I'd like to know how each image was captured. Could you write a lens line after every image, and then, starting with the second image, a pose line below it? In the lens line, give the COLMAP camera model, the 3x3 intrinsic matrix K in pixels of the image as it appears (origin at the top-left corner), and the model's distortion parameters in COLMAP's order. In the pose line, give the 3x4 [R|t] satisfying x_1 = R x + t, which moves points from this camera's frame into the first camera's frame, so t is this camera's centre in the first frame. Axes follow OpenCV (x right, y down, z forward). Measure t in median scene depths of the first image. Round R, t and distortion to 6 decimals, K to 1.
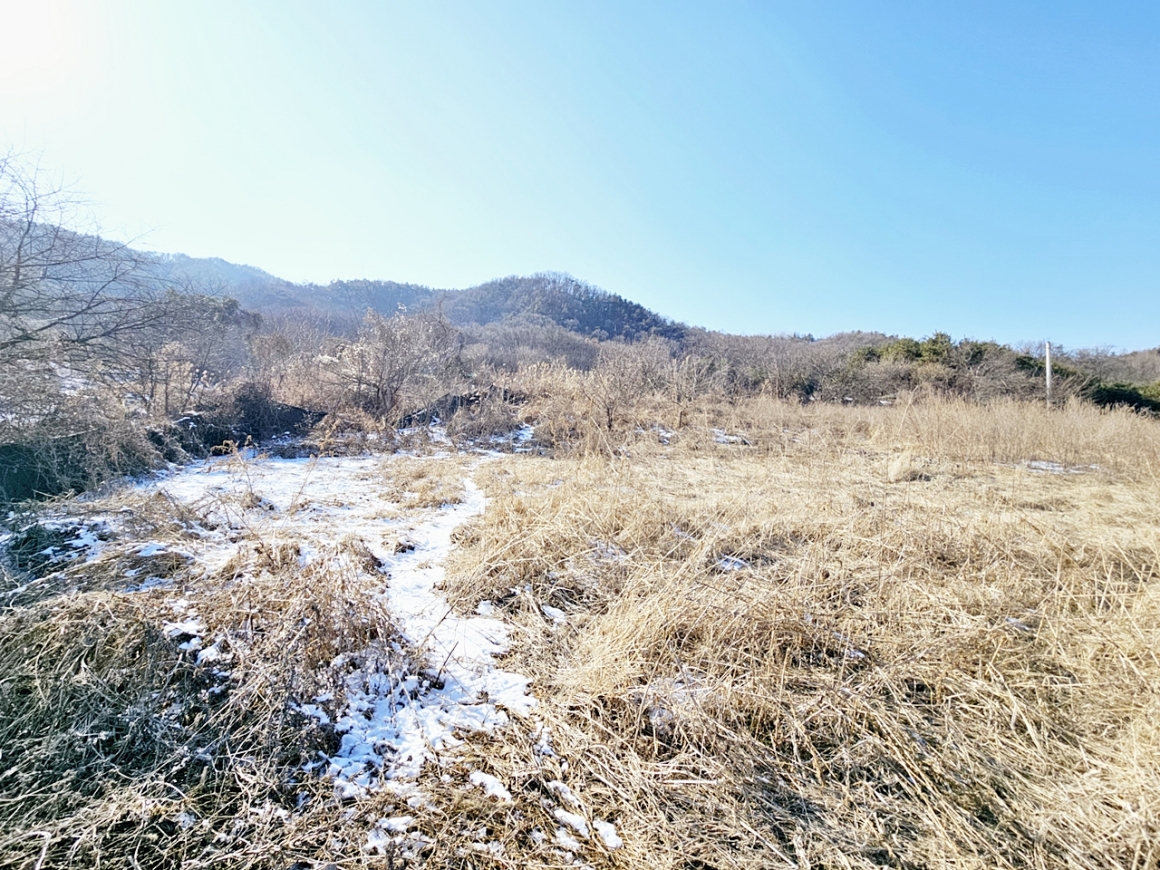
lens RADIAL K [[472.5, 0, 580.0], [0, 472.5, 435.0], [0, 0, 1]] dist [-0.003355, 0.001777]
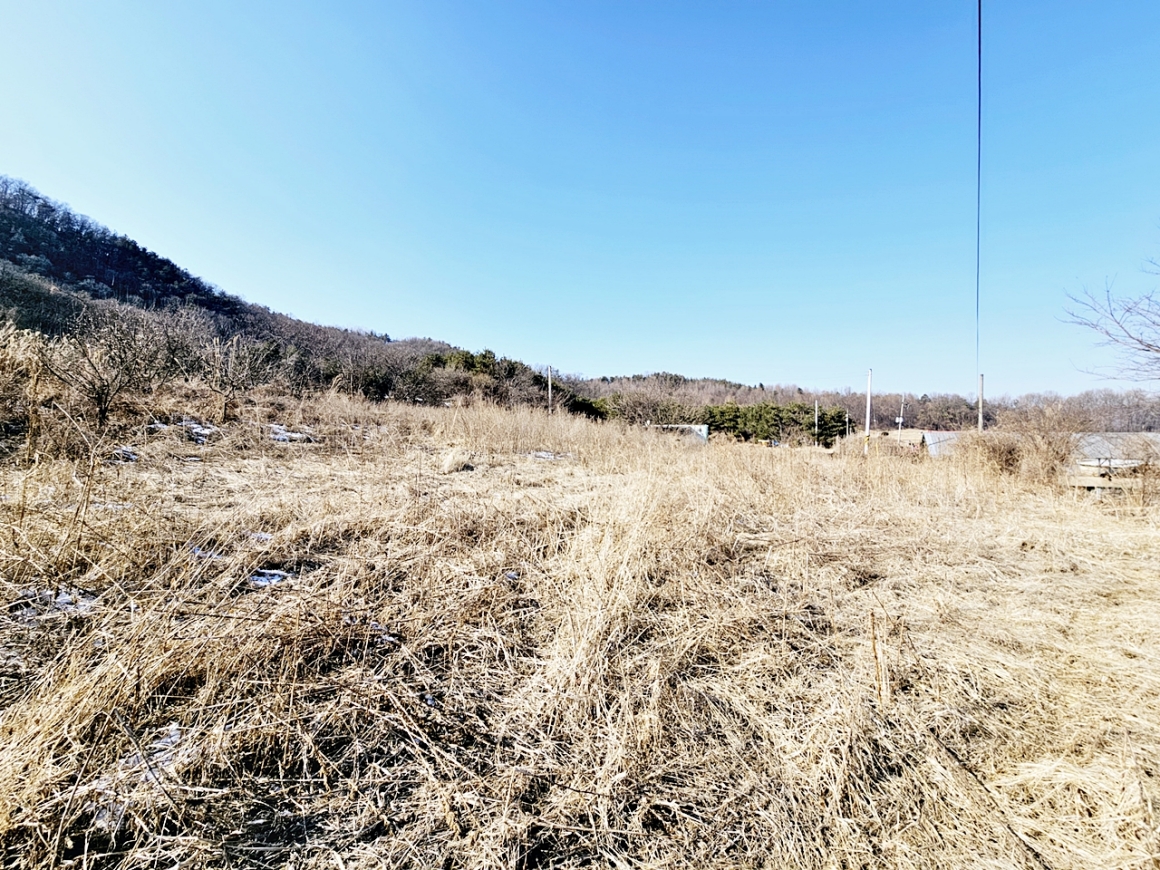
lens RADIAL K [[472.5, 0, 580.0], [0, 472.5, 435.0], [0, 0, 1]] dist [-0.003355, 0.001777]
pose [[0.666003, -0.001180, 0.745949, 0.068264], [-0.002927, 0.999987, 0.004195, 0.003432], [-0.745944, -0.004977, 0.665990, -0.013280]]
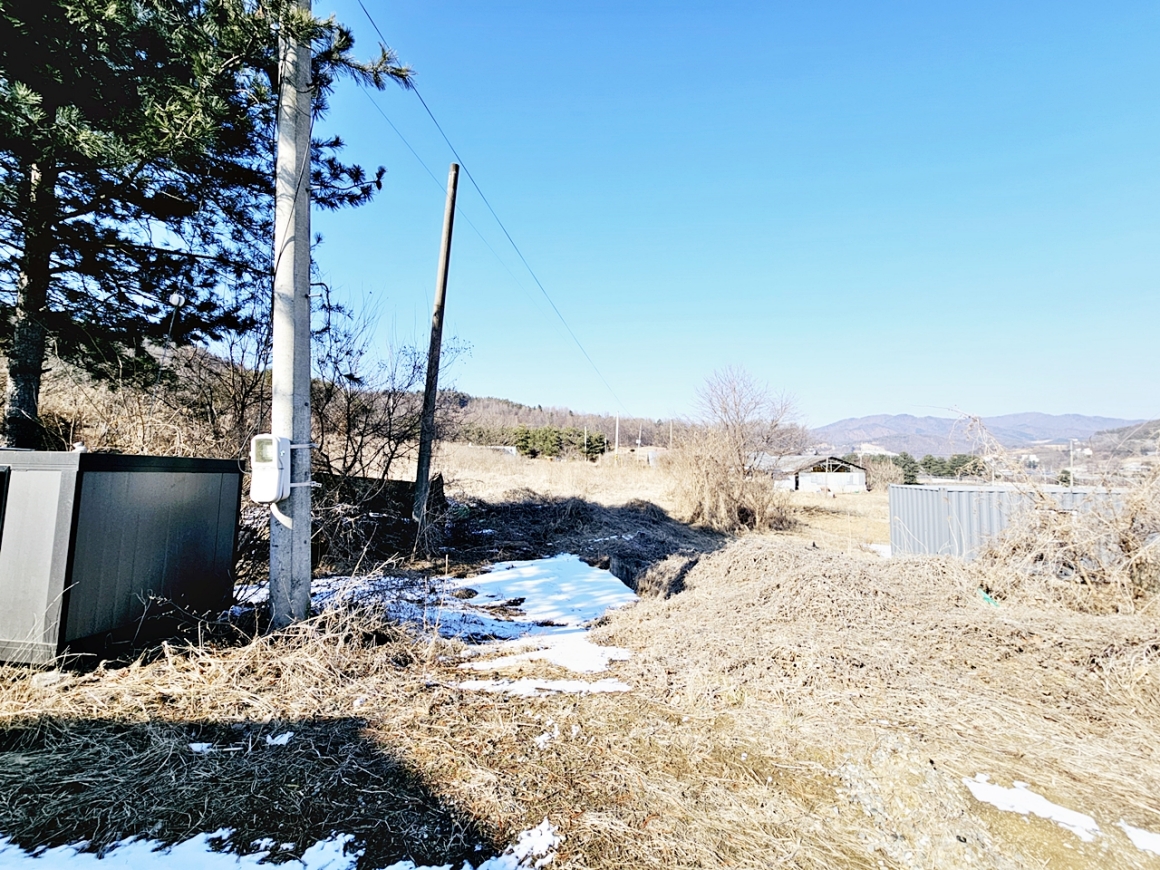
lens RADIAL K [[472.5, 0, 580.0], [0, 472.5, 435.0], [0, 0, 1]] dist [-0.003355, 0.001777]
pose [[0.267473, 0.030174, 0.963093, -5.008279], [-0.003476, 0.999533, -0.030350, -0.140760], [-0.963559, 0.004770, 0.267453, -1.204041]]
